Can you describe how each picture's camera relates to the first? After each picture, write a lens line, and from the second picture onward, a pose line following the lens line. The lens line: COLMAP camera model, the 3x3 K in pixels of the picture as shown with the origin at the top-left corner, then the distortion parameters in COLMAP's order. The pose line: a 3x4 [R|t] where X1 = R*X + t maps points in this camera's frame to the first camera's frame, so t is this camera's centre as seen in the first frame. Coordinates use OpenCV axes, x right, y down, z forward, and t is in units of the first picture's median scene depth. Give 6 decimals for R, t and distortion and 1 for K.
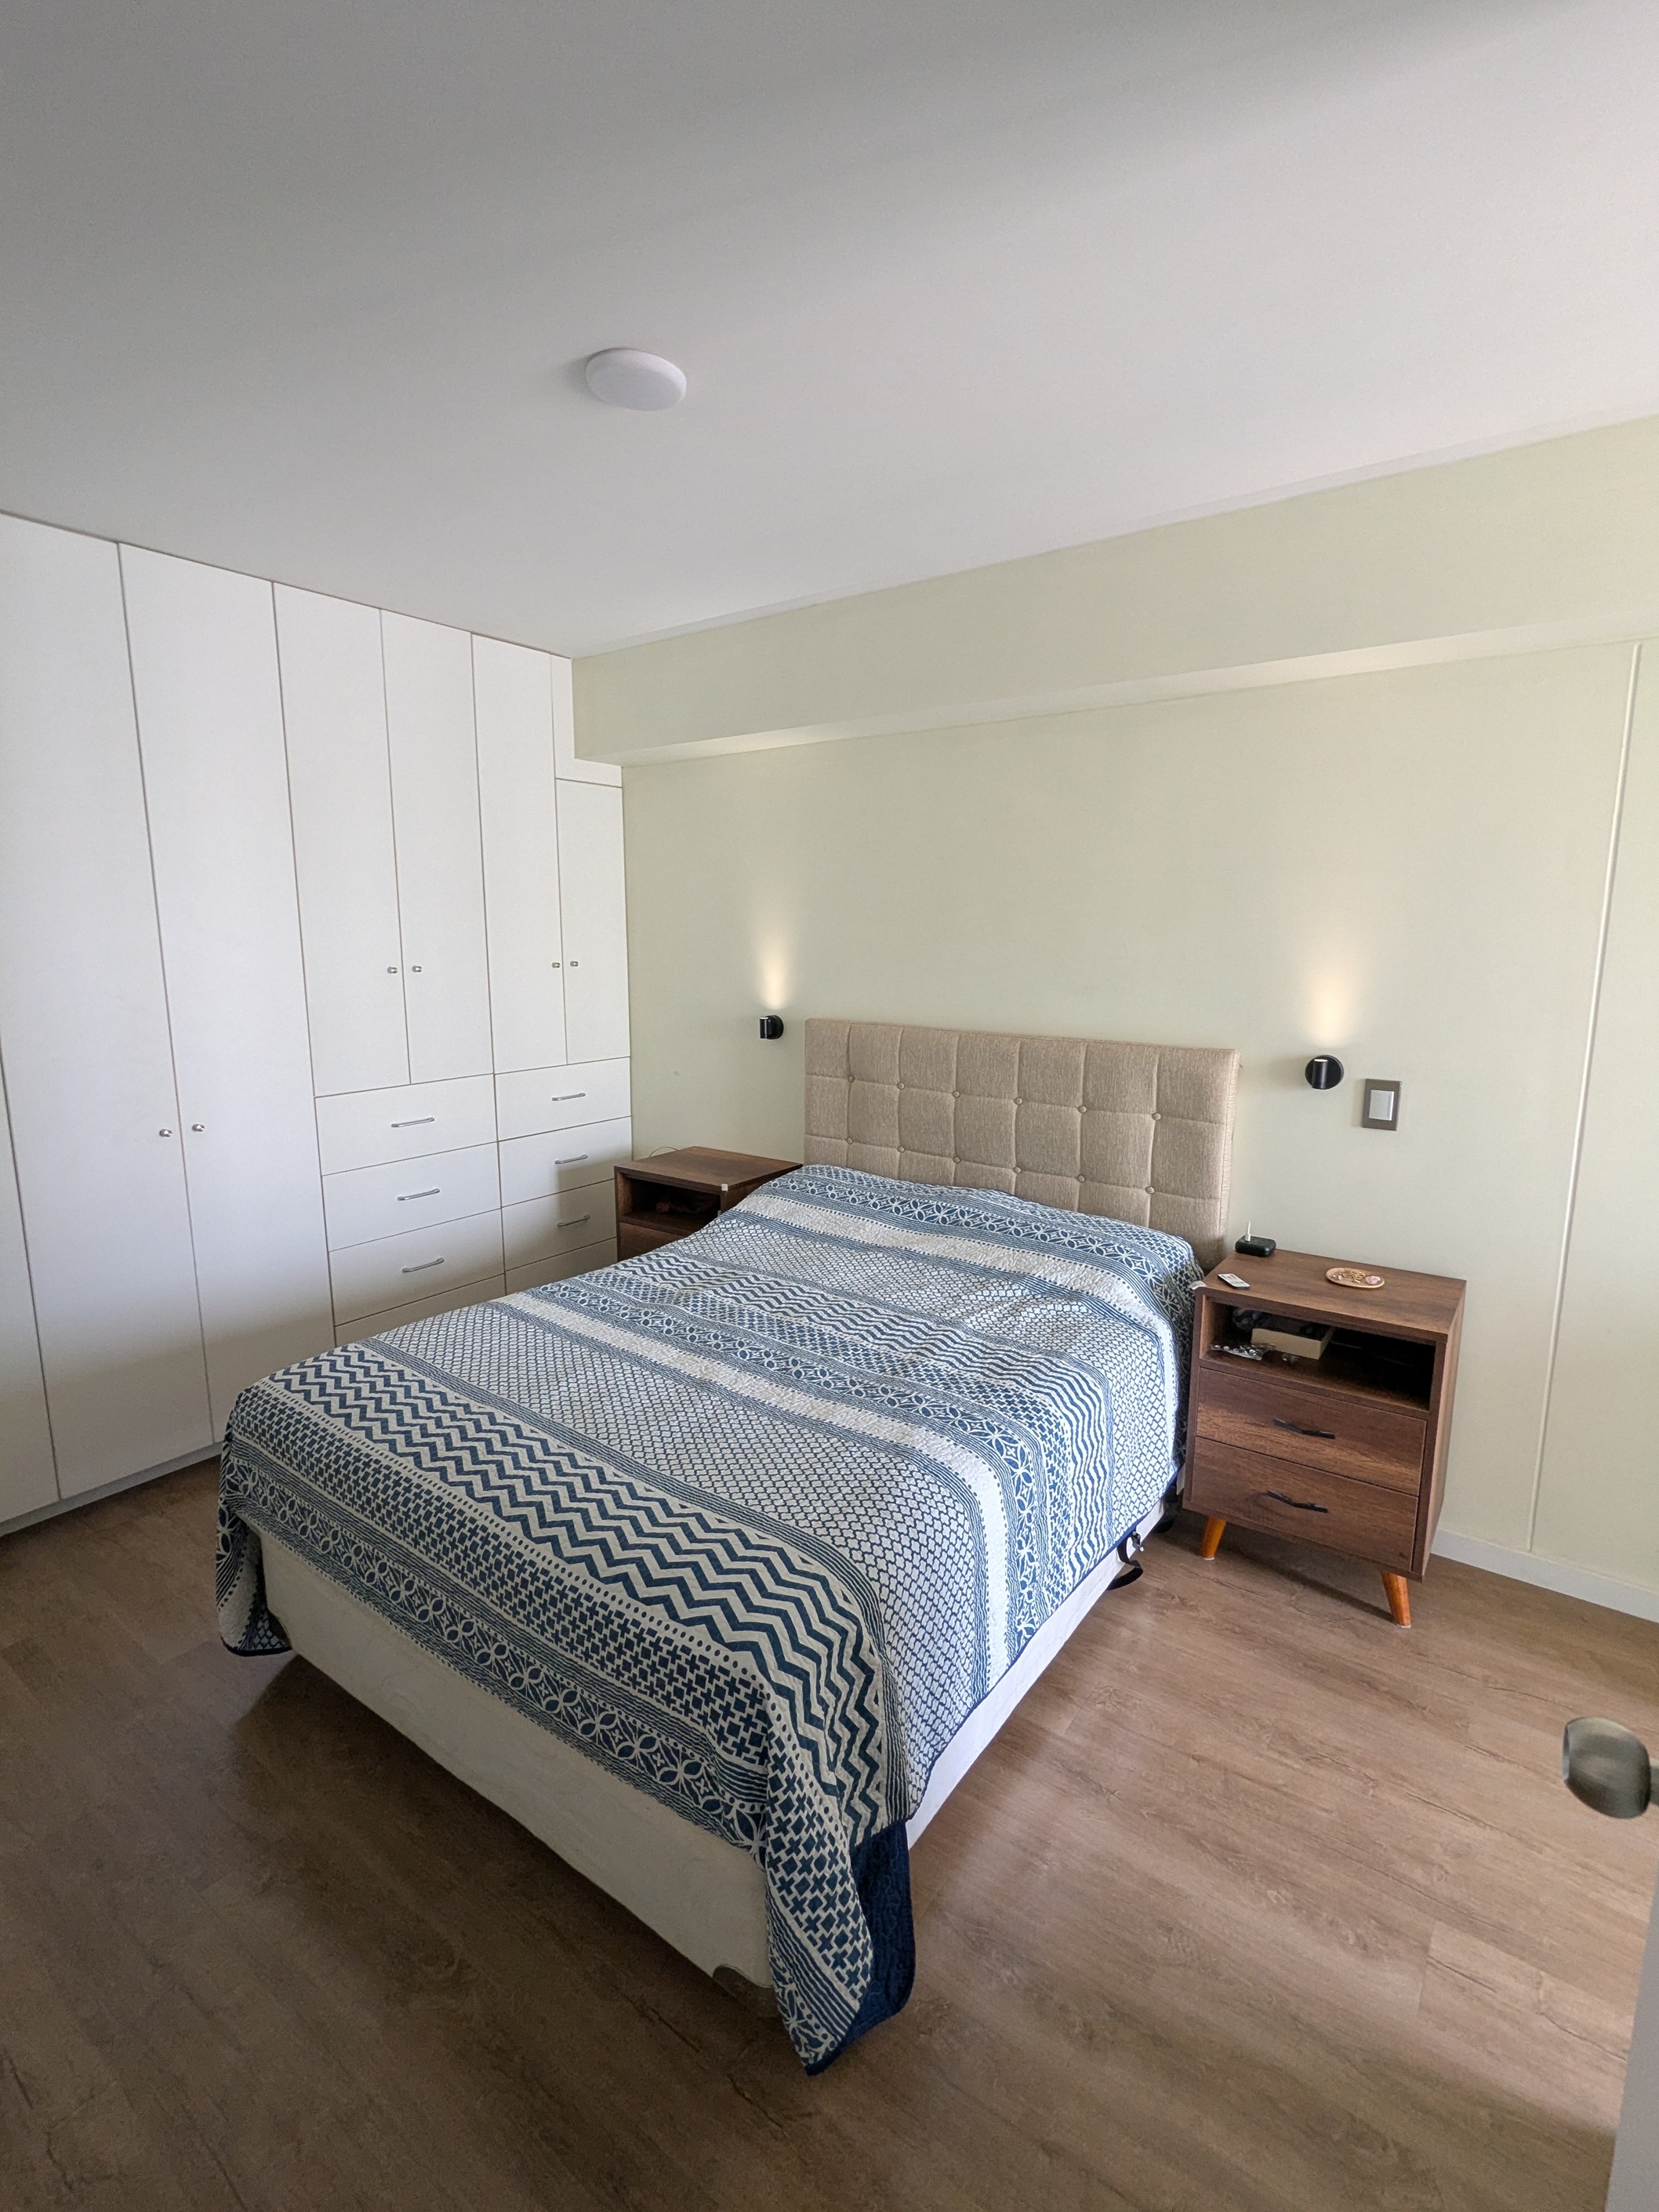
lens RADIAL K [[1053.4, 0, 832.4], [0, 1053.4, 1100.2], [0, 0, 1]] dist [0.001338, 0.000484]
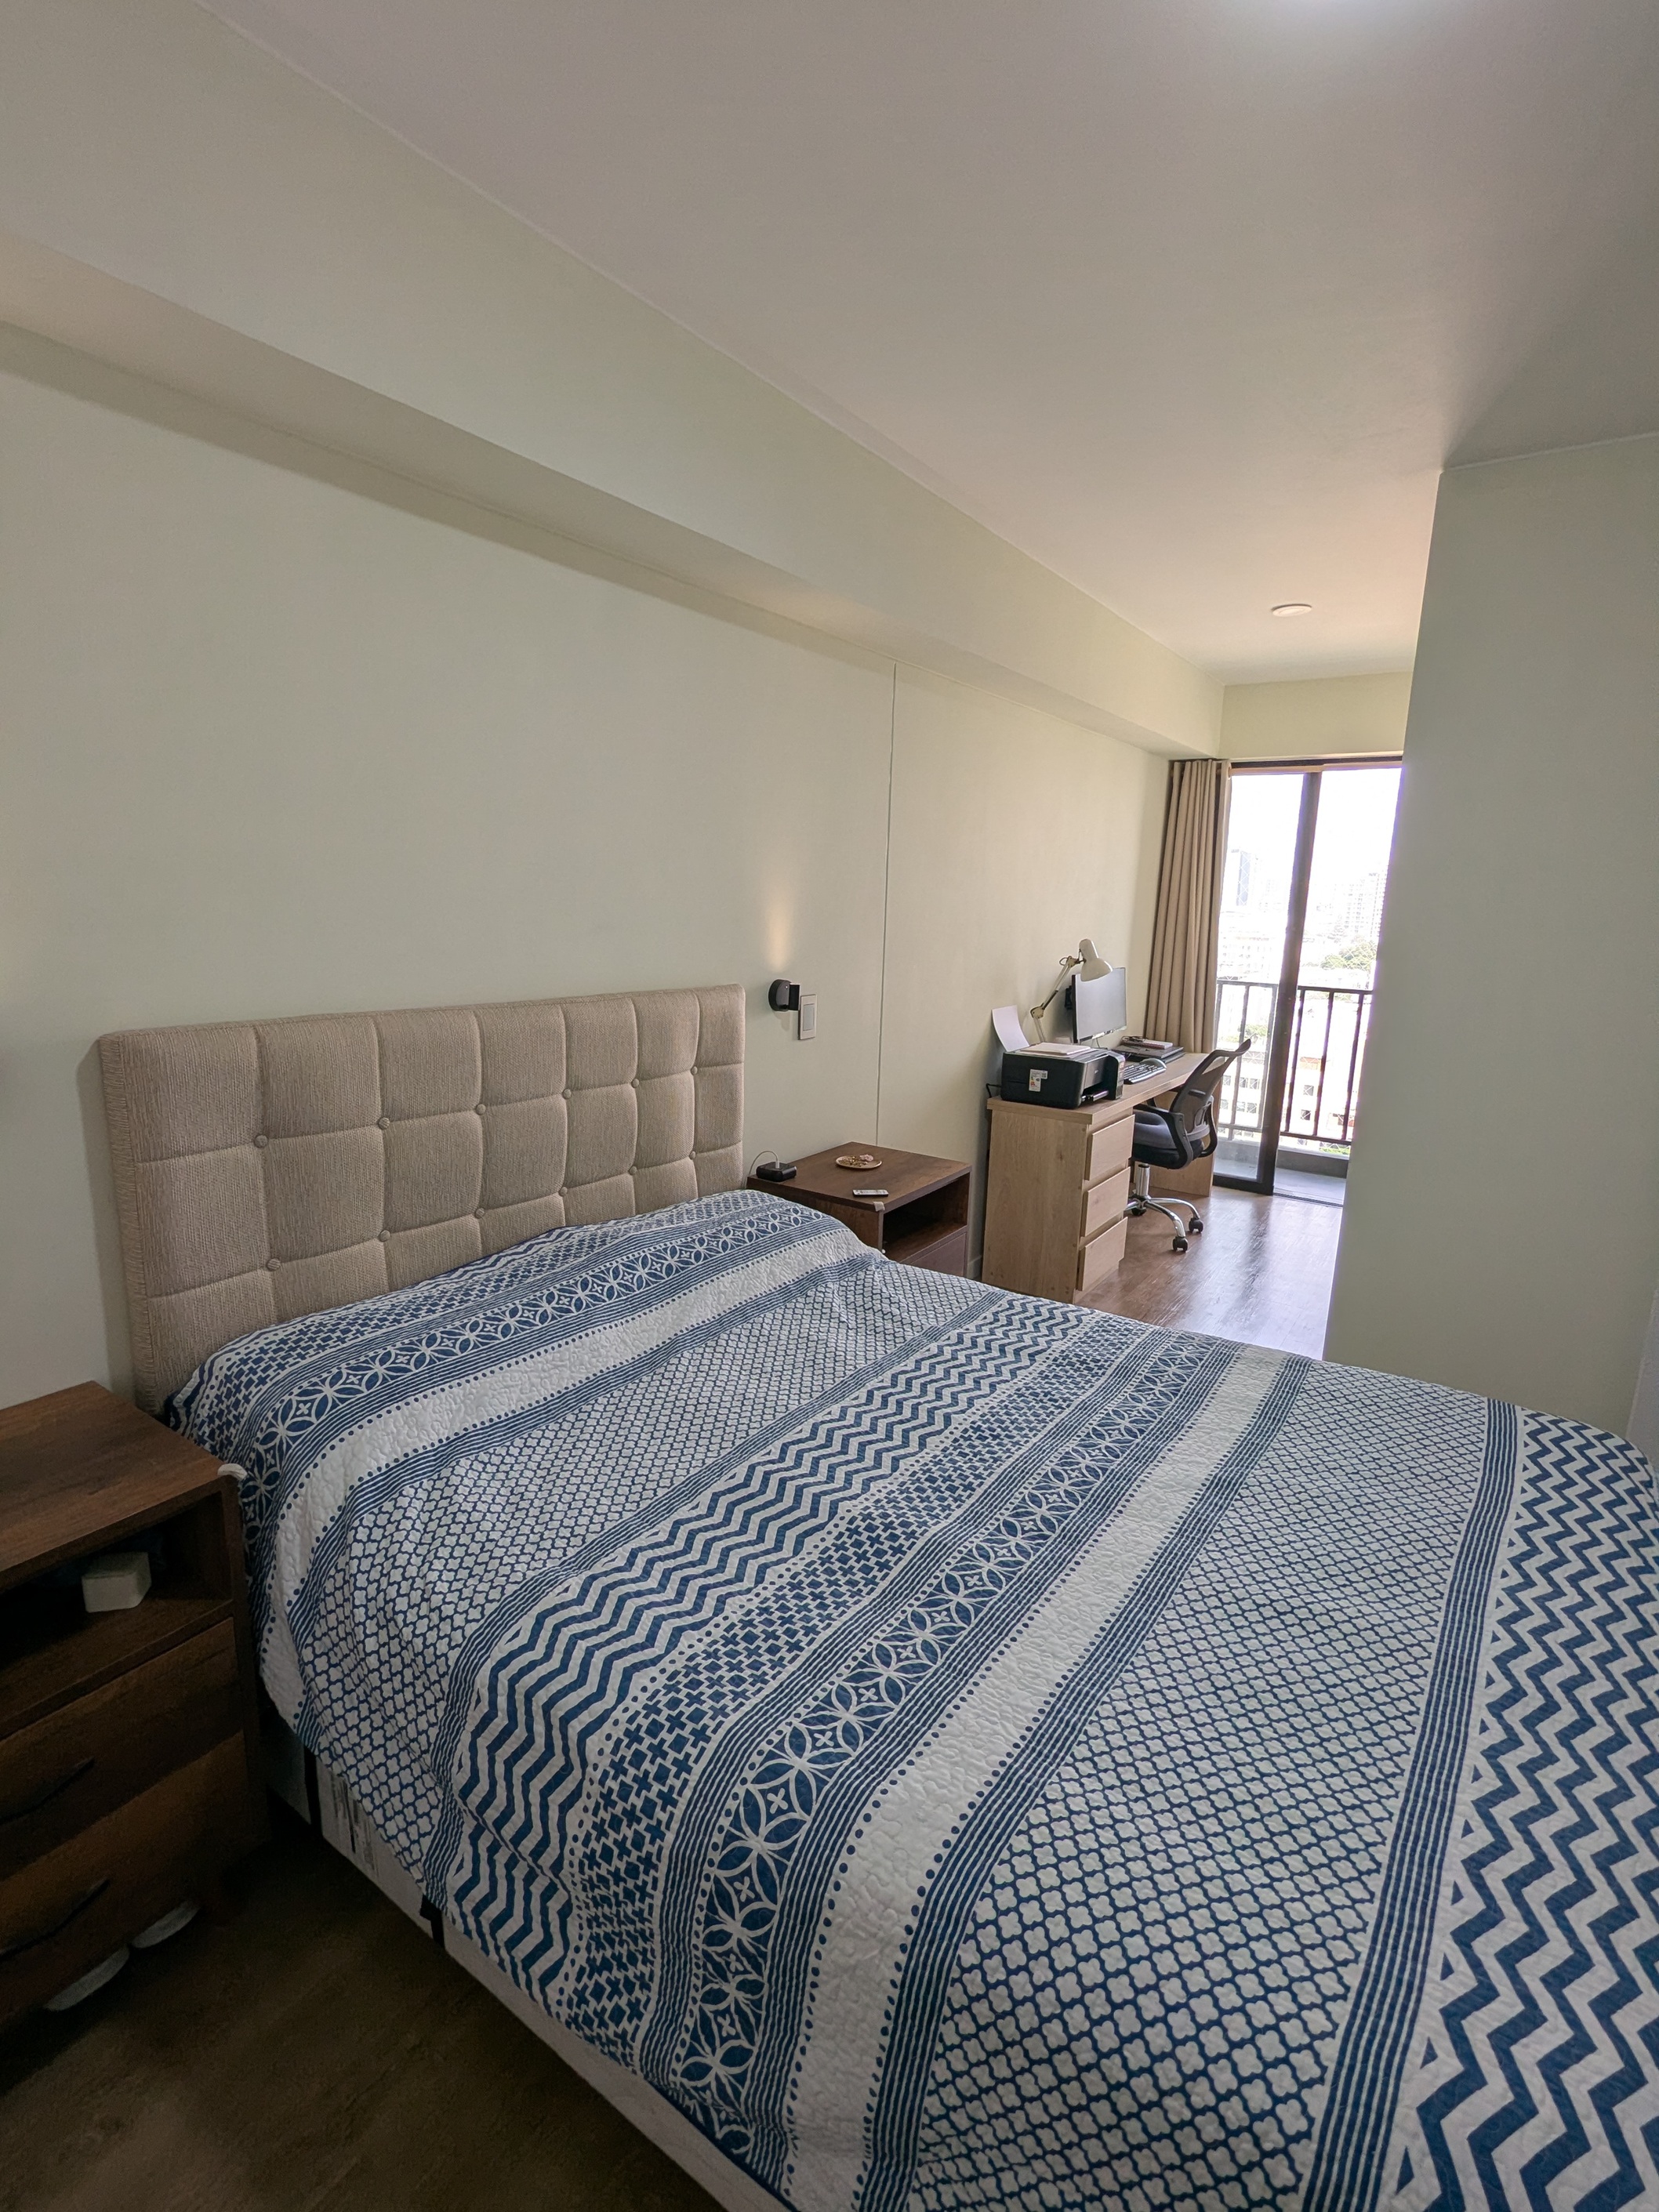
lens RADIAL K [[1053.4, 0, 832.4], [0, 1053.4, 1100.2], [0, 0, 1]] dist [0.001338, 0.000484]
pose [[-0.044378, -0.199155, 0.978963, -0.572339], [0.129845, 0.970466, 0.203313, -0.126632], [-0.990541, 0.136136, -0.017208, 0.925150]]
